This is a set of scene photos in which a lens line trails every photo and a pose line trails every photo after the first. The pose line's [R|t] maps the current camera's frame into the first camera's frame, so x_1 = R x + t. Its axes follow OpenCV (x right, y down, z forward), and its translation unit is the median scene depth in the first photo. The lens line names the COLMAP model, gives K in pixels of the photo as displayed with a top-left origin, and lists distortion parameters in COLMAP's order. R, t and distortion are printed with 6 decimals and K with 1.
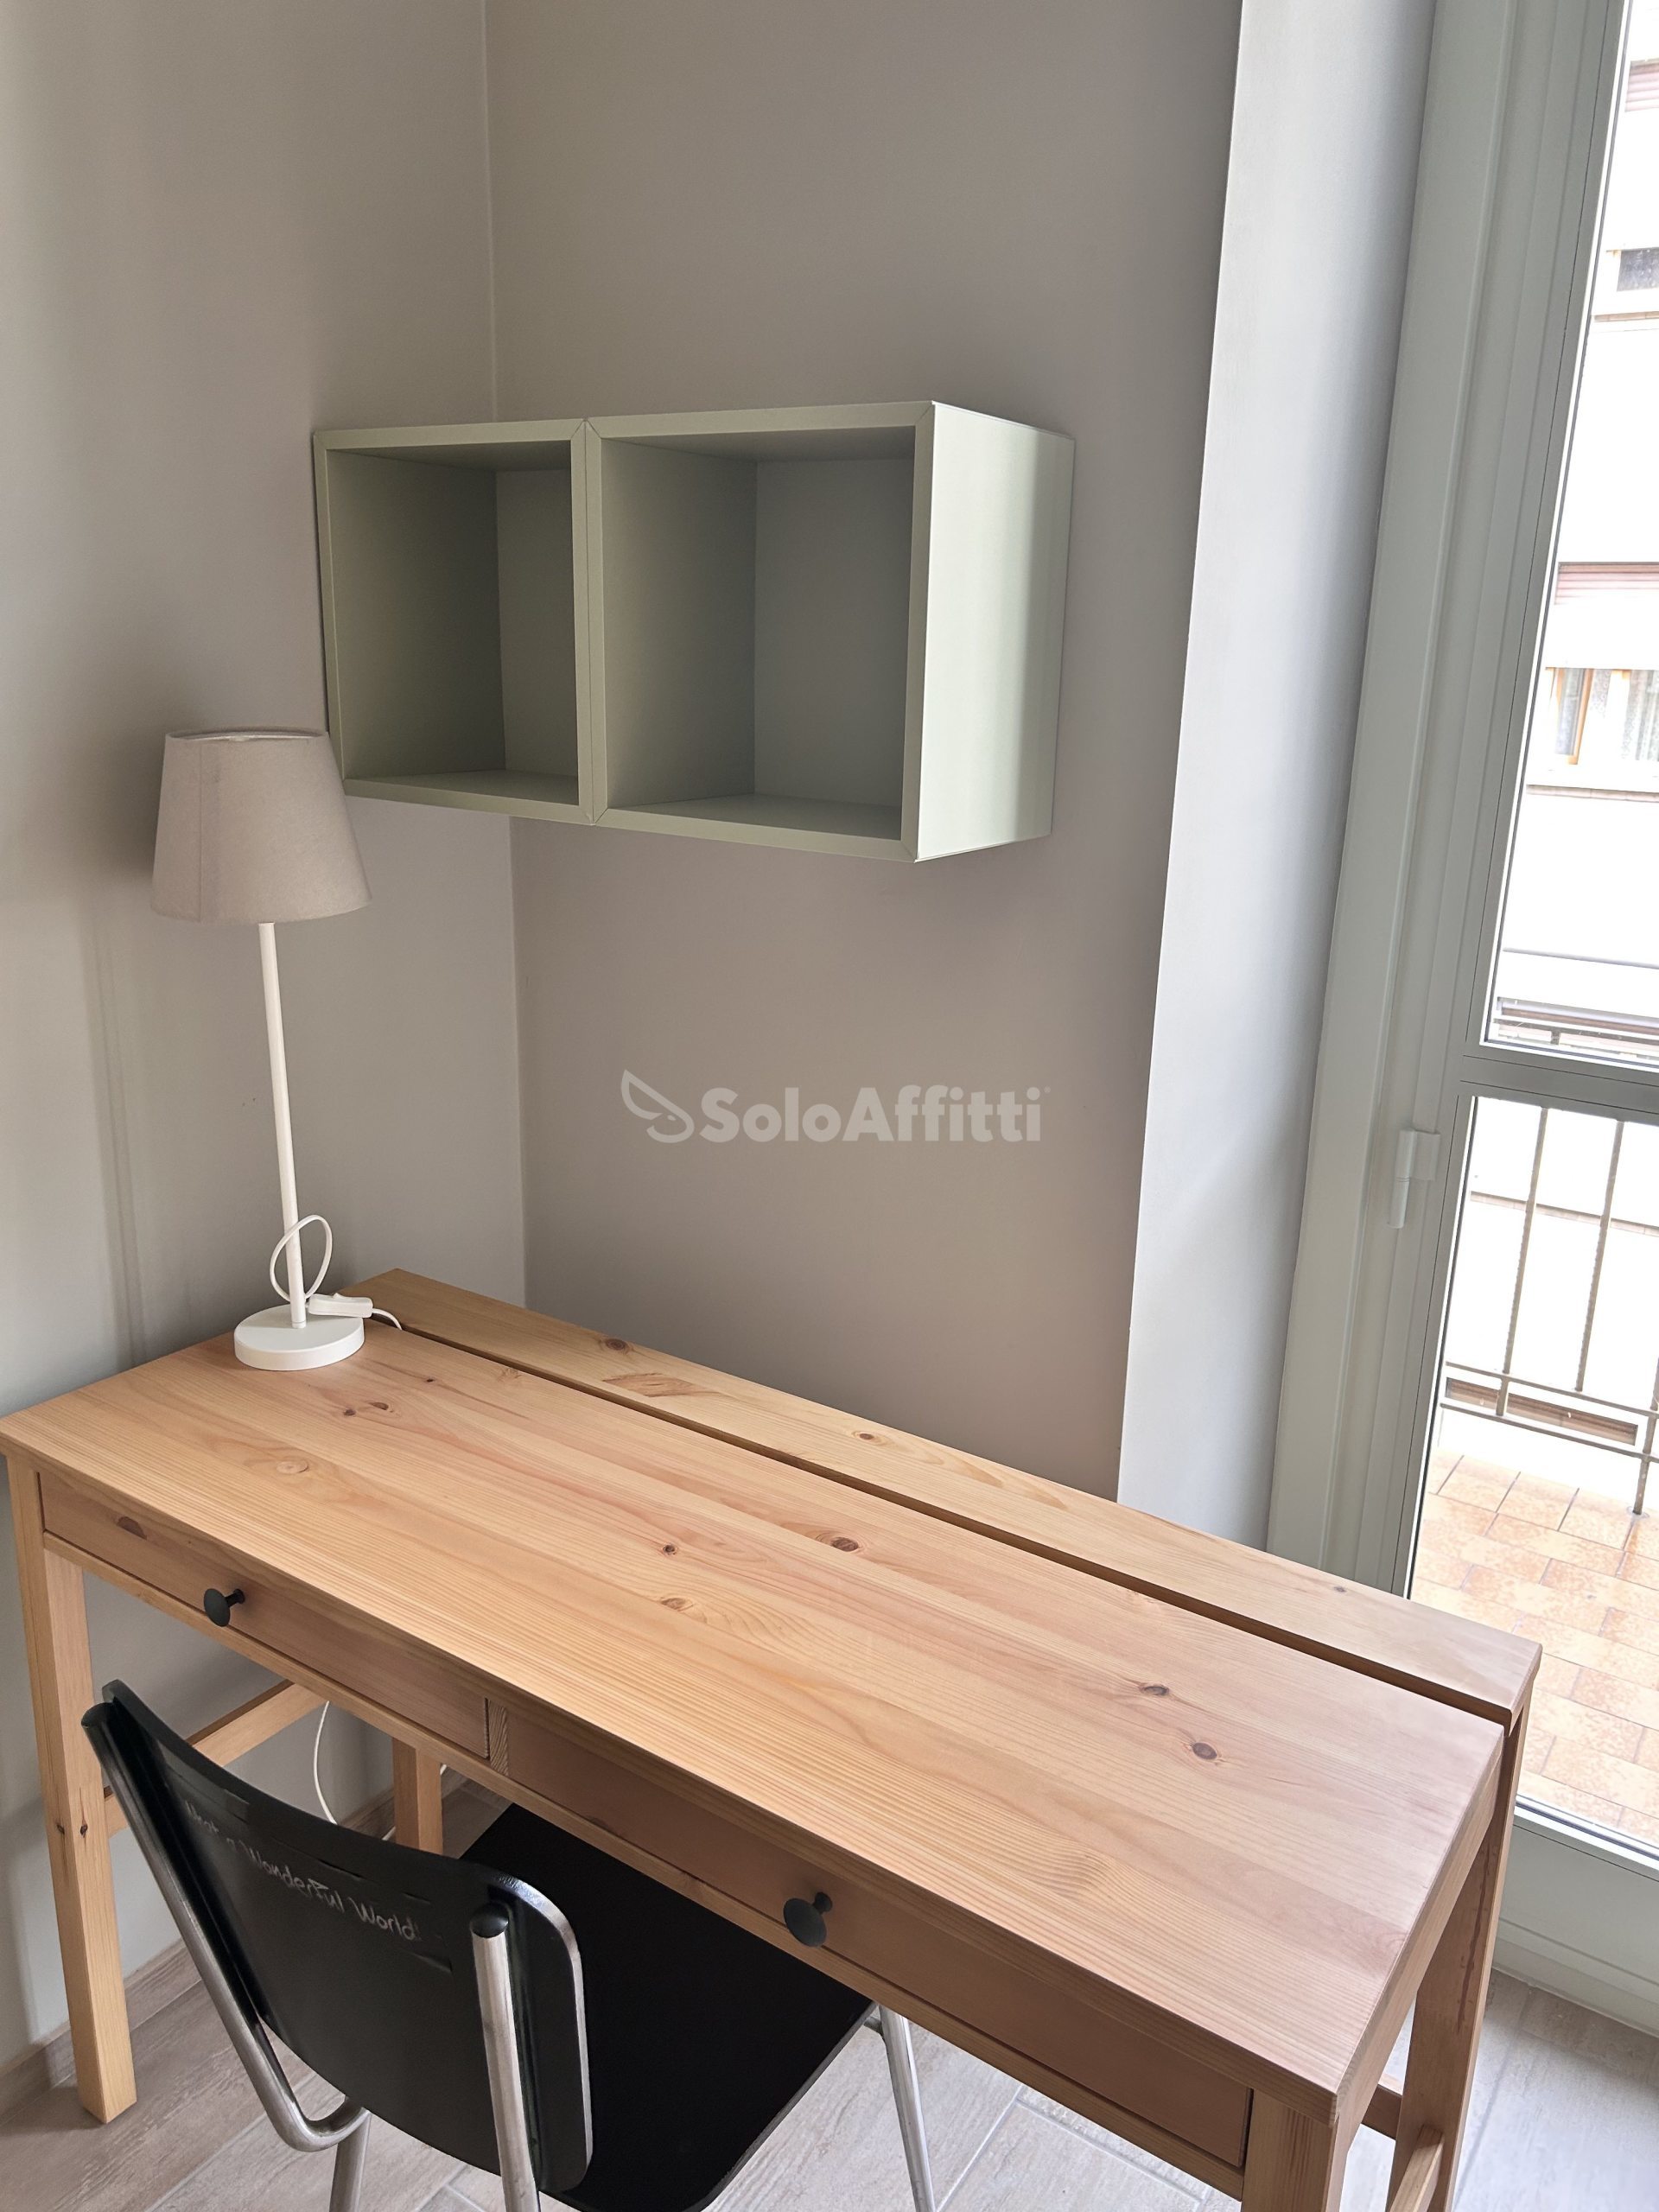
lens RADIAL K [[1667.8, 0, 823.7], [0, 1667.8, 1104.3], [0, 0, 1]] dist [0.052359, -0.036809]
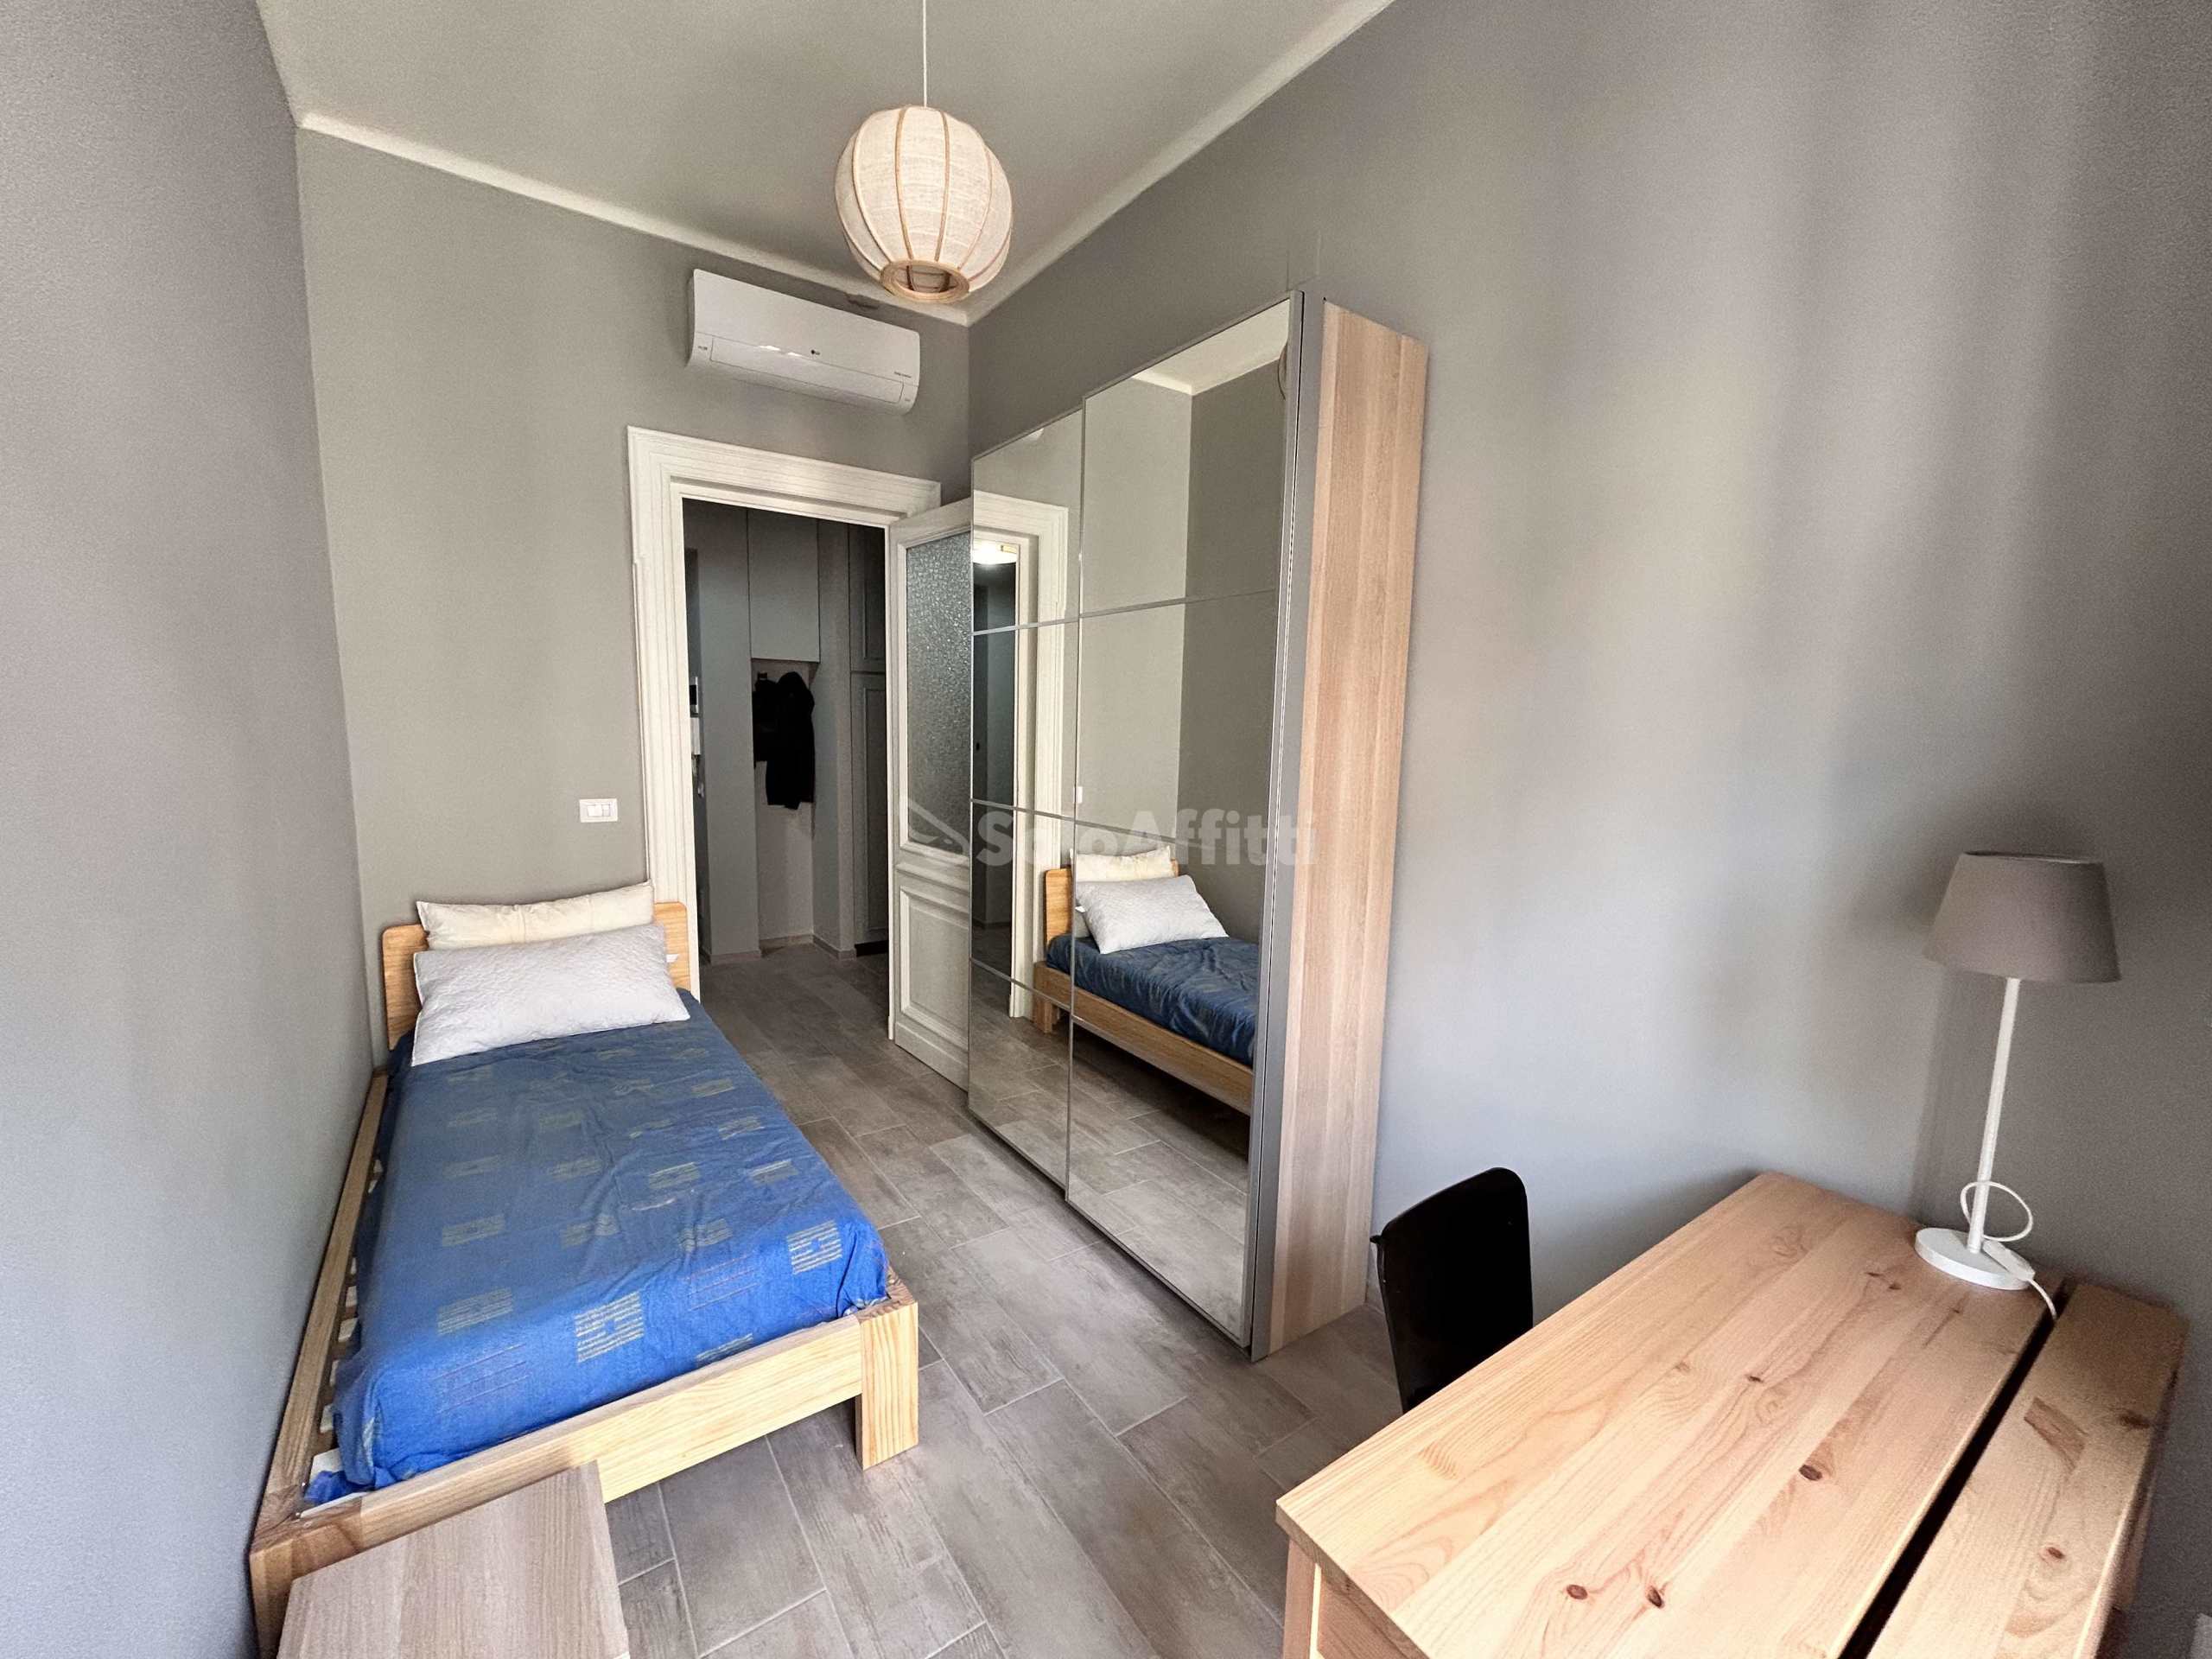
lens RADIAL K [[894.4, 0, 1100.1], [0, 894.4, 831.9], [0, 0, 1]] dist [-0.003298, 0.000072]
pose [[-0.352328, 0.092243, -0.931320, 0.792891], [-0.295553, 0.933238, 0.204243, -0.172756], [0.887983, 0.347215, -0.301543, 0.553162]]
